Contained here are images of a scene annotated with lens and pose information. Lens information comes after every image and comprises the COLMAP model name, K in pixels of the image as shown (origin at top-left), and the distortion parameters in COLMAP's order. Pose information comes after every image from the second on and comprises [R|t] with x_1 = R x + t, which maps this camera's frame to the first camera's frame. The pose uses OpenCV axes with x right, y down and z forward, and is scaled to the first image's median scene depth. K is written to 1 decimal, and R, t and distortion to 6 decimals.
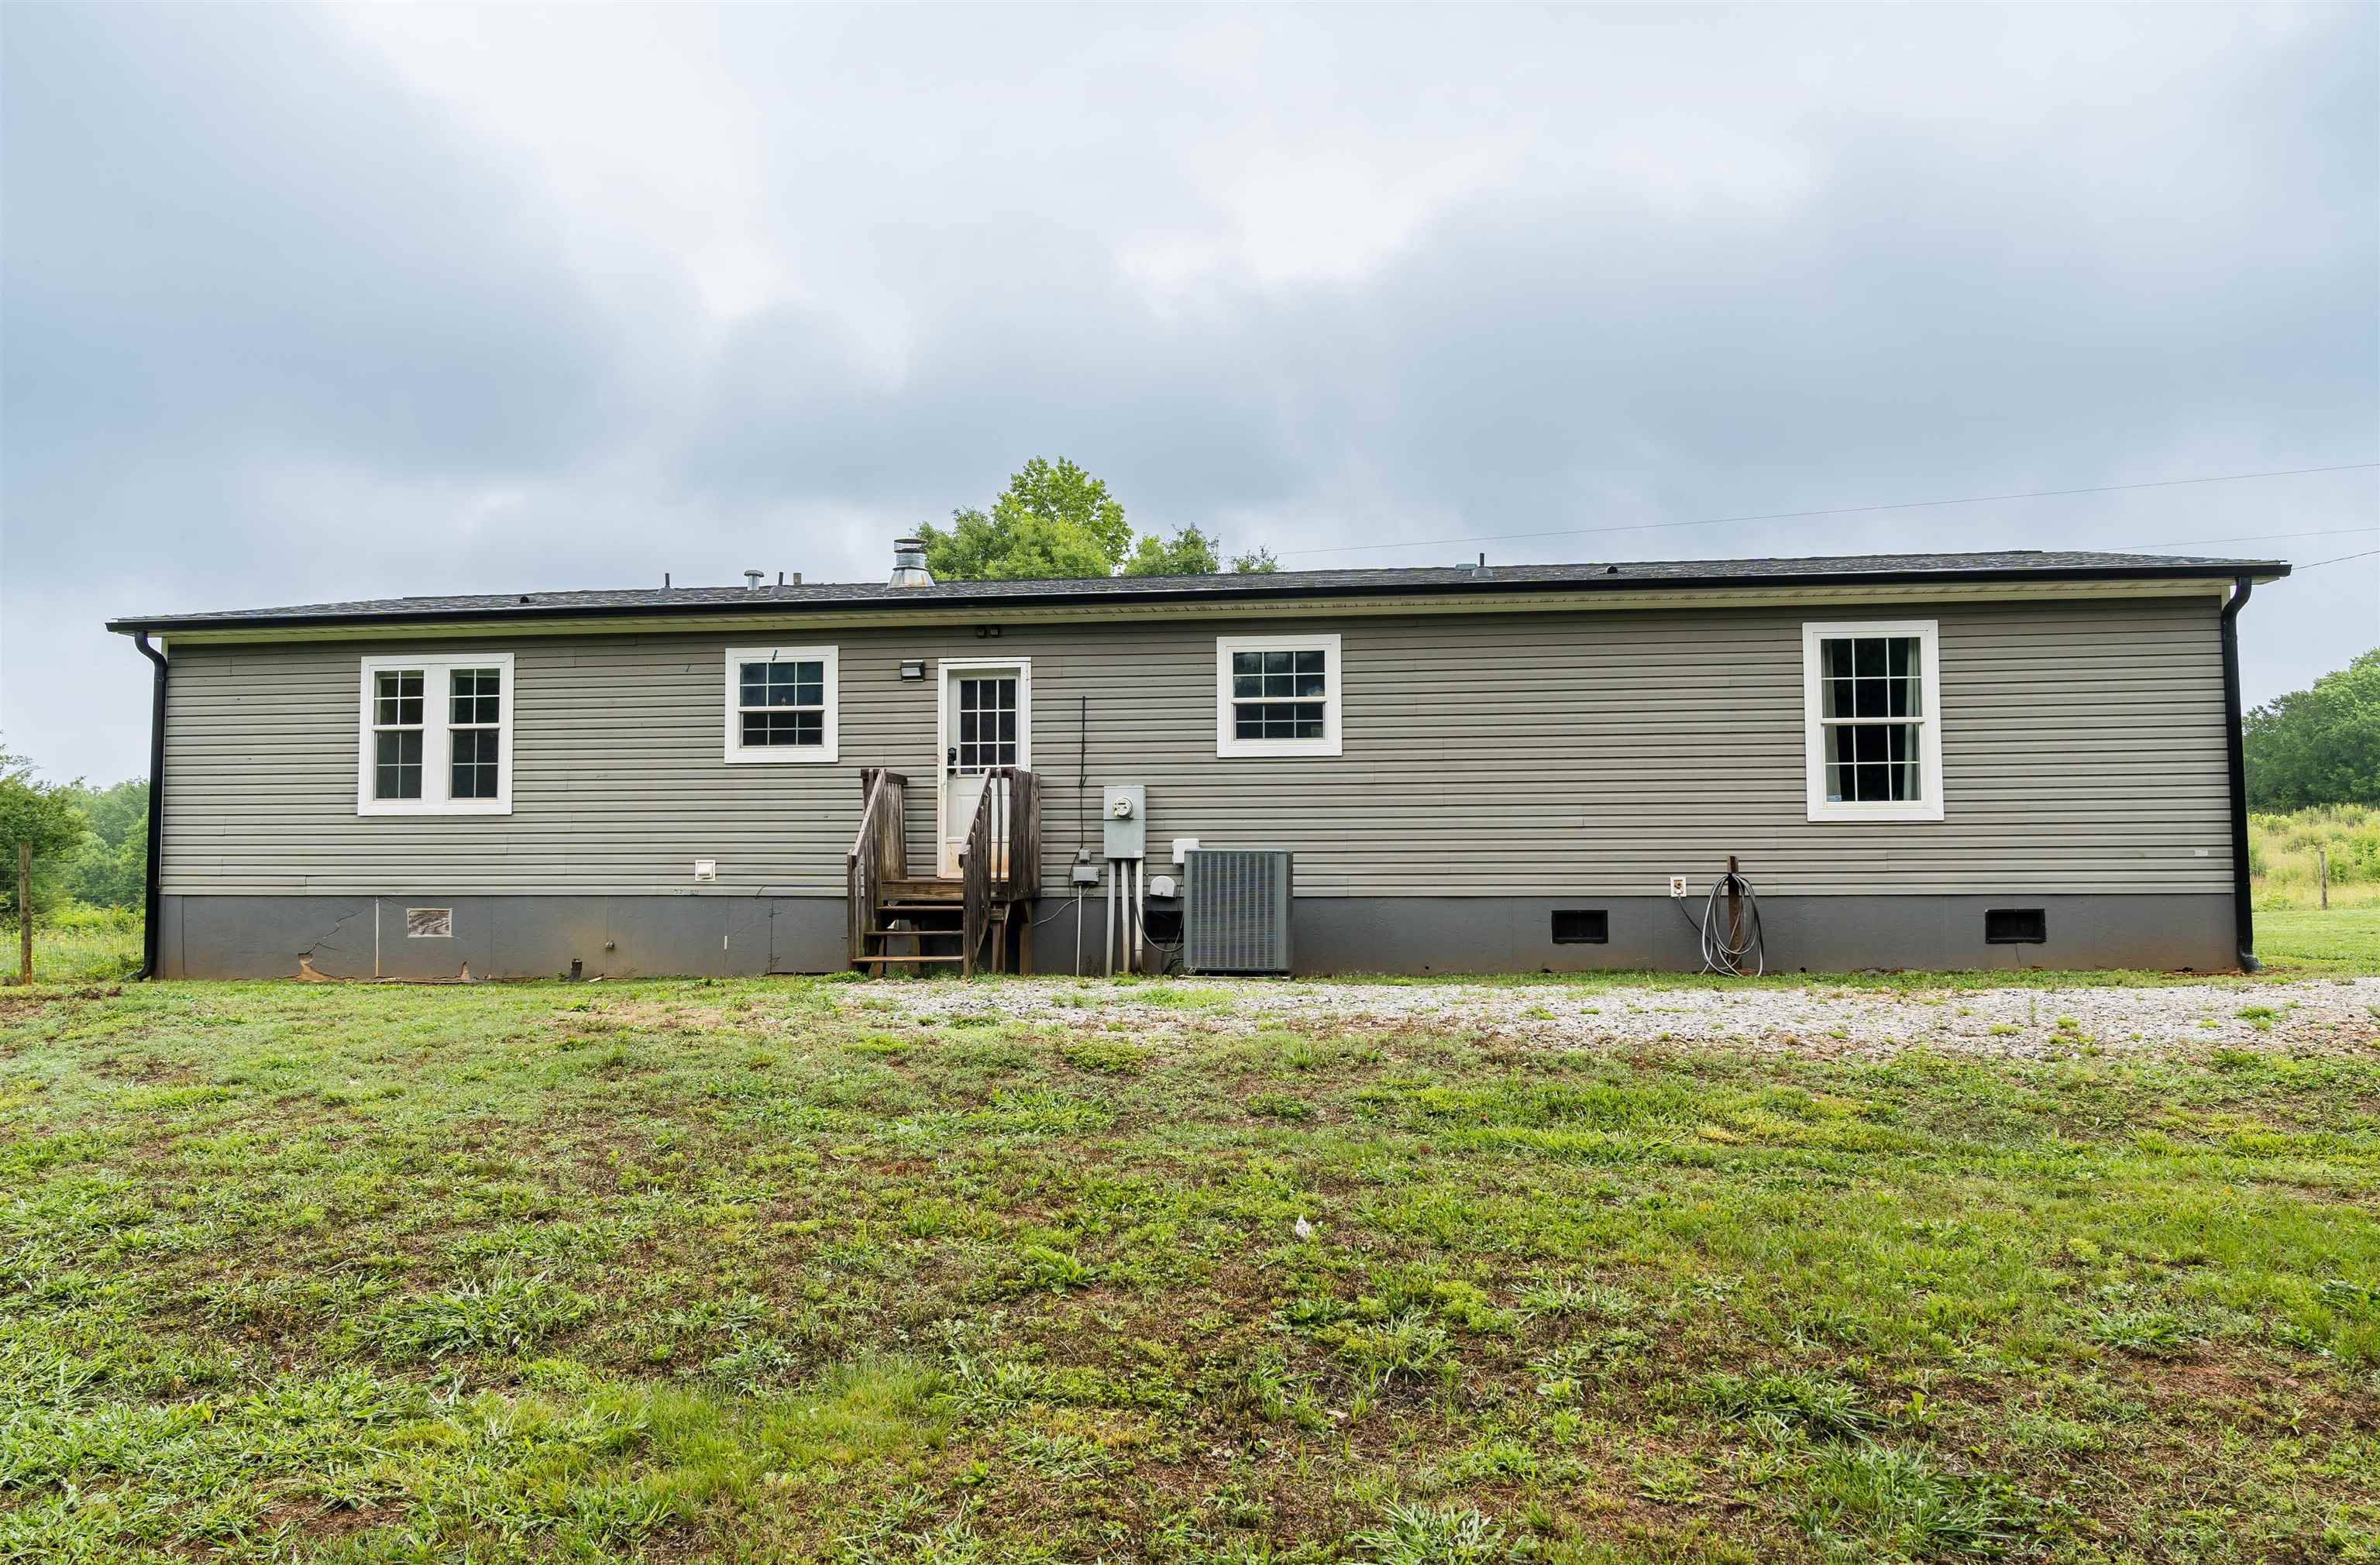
lens RADIAL K [[1614.9, 0, 1190.0], [0, 1614.9, 782.5], [0, 0, 1]] dist [-0.025528, 0.002270]
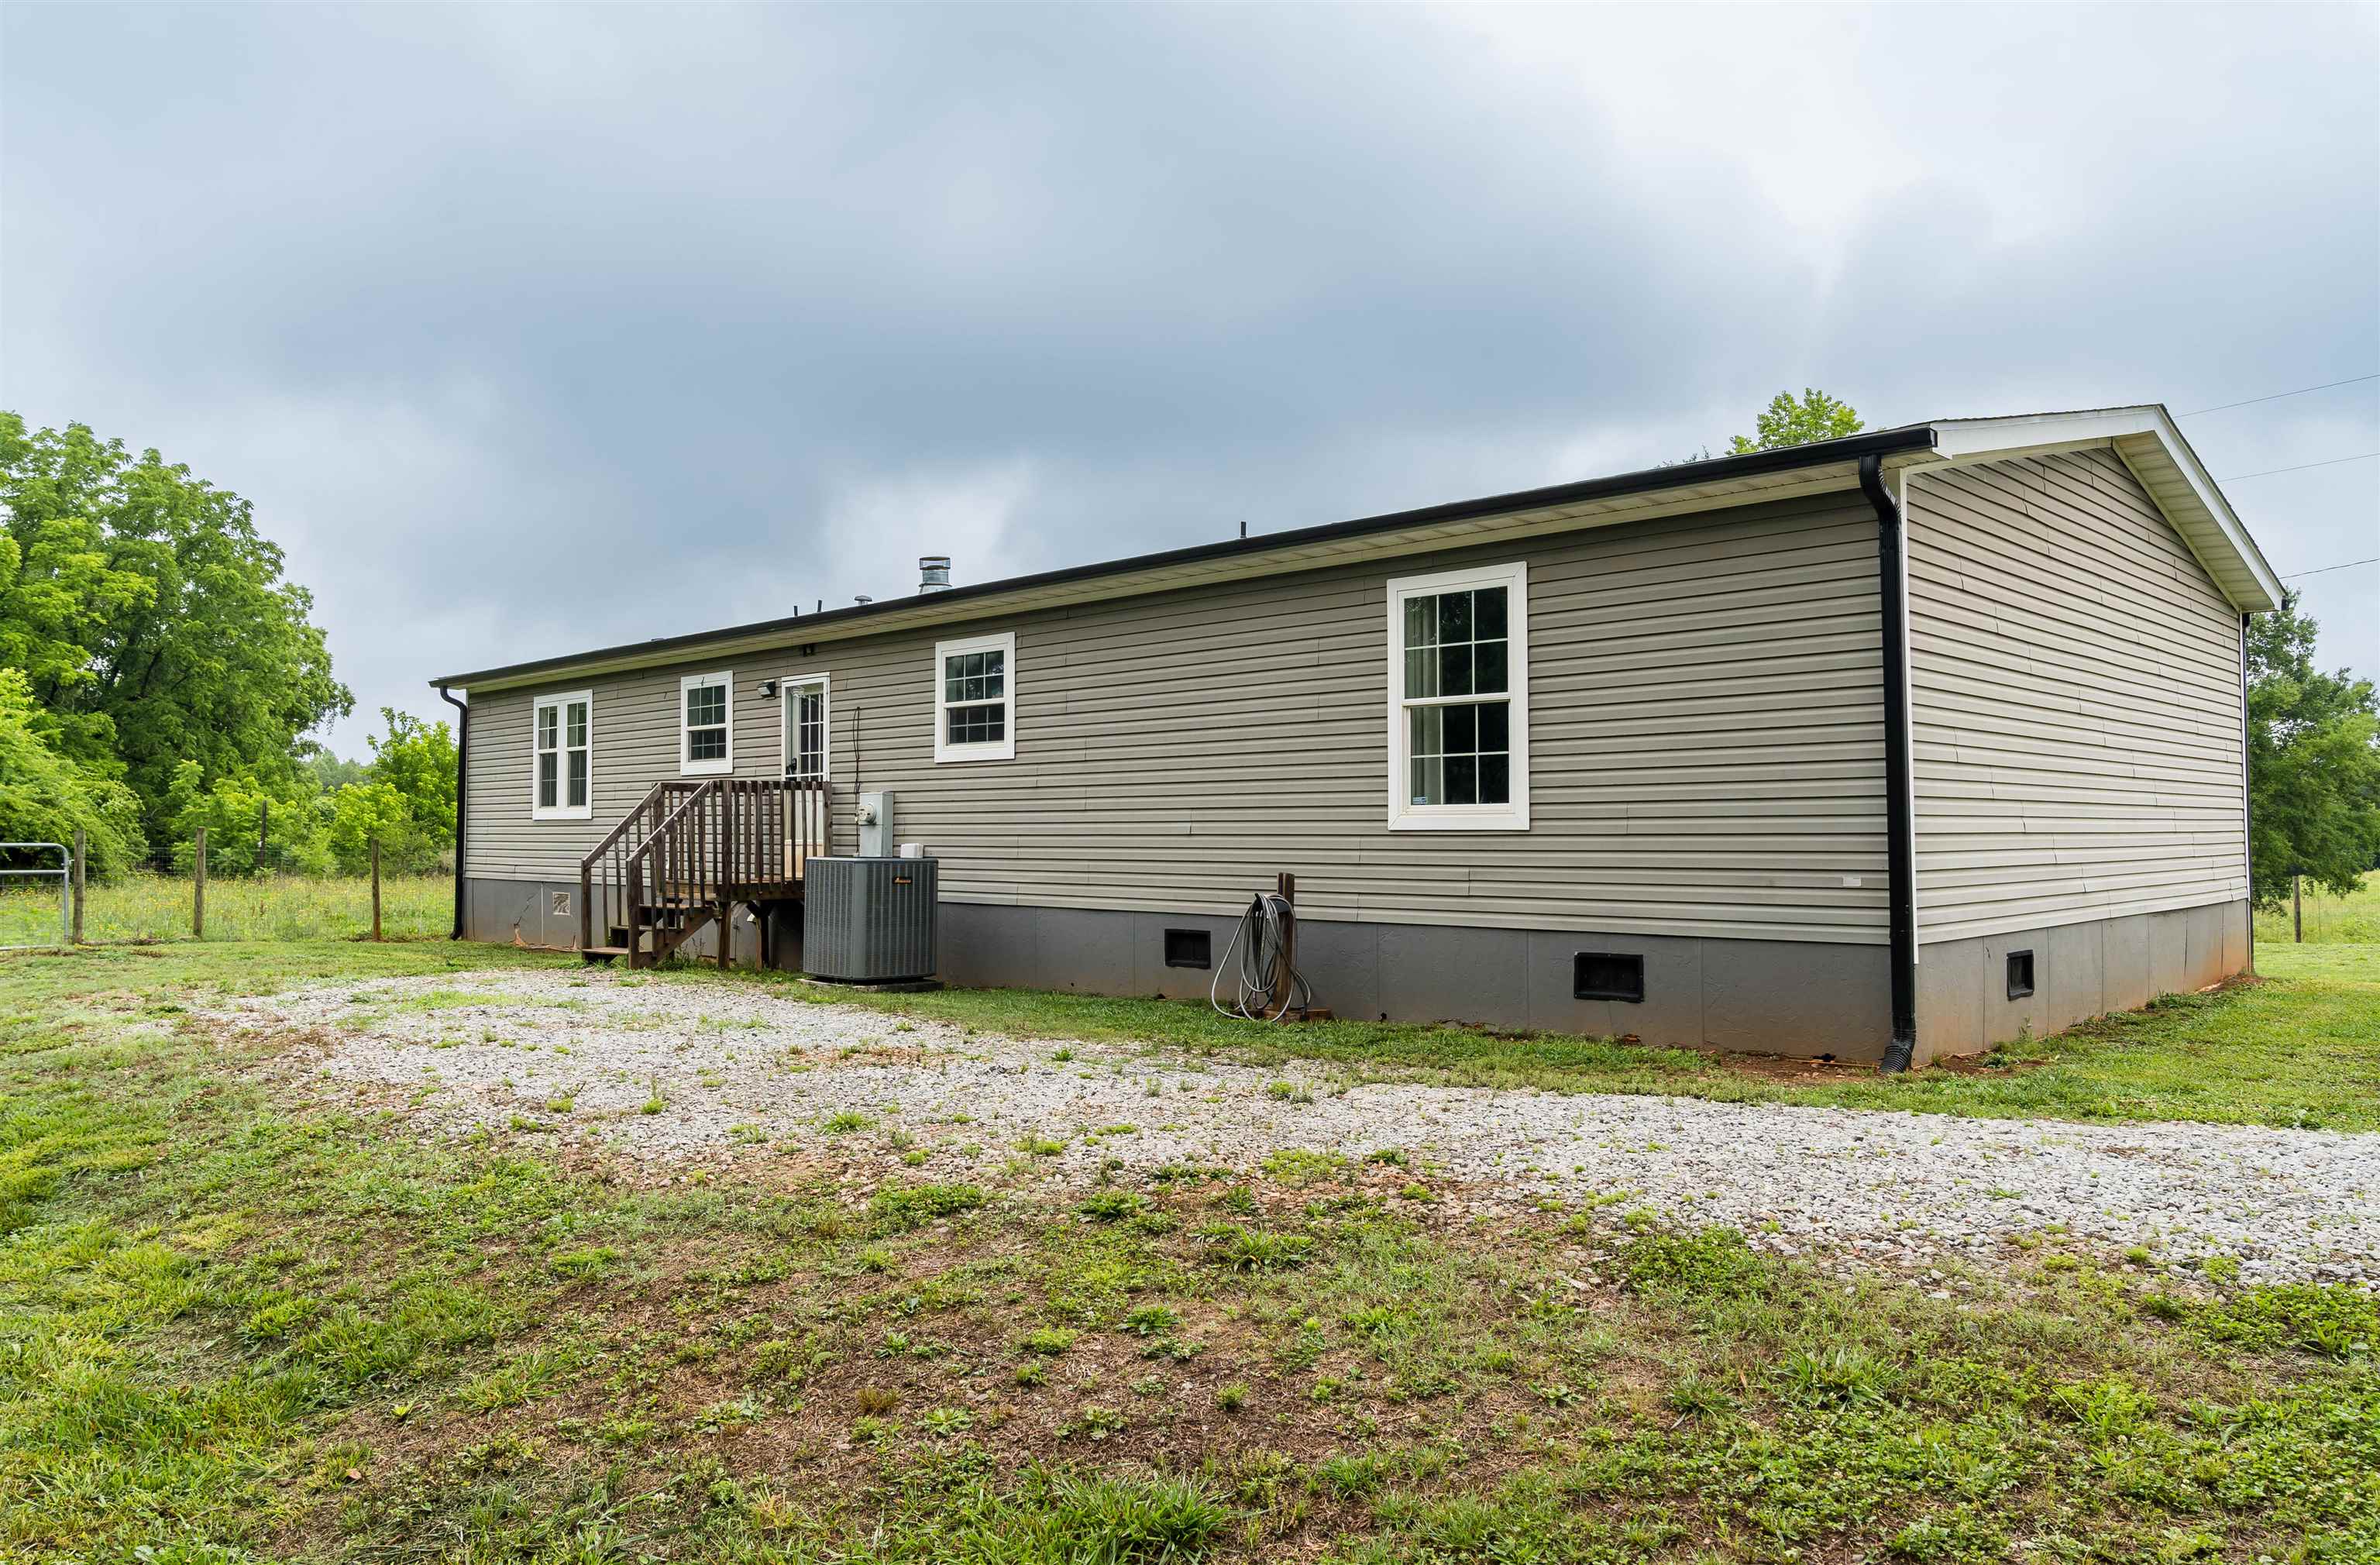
lens RADIAL K [[1614.9, 0, 1190.0], [0, 1614.9, 782.5], [0, 0, 1]] dist [-0.025528, 0.002270]
pose [[0.804949, -0.014960, -0.593155, 0.745354], [0.027792, 0.999536, 0.012505, -0.011510], [0.592692, -0.026551, 0.804991, 0.286330]]
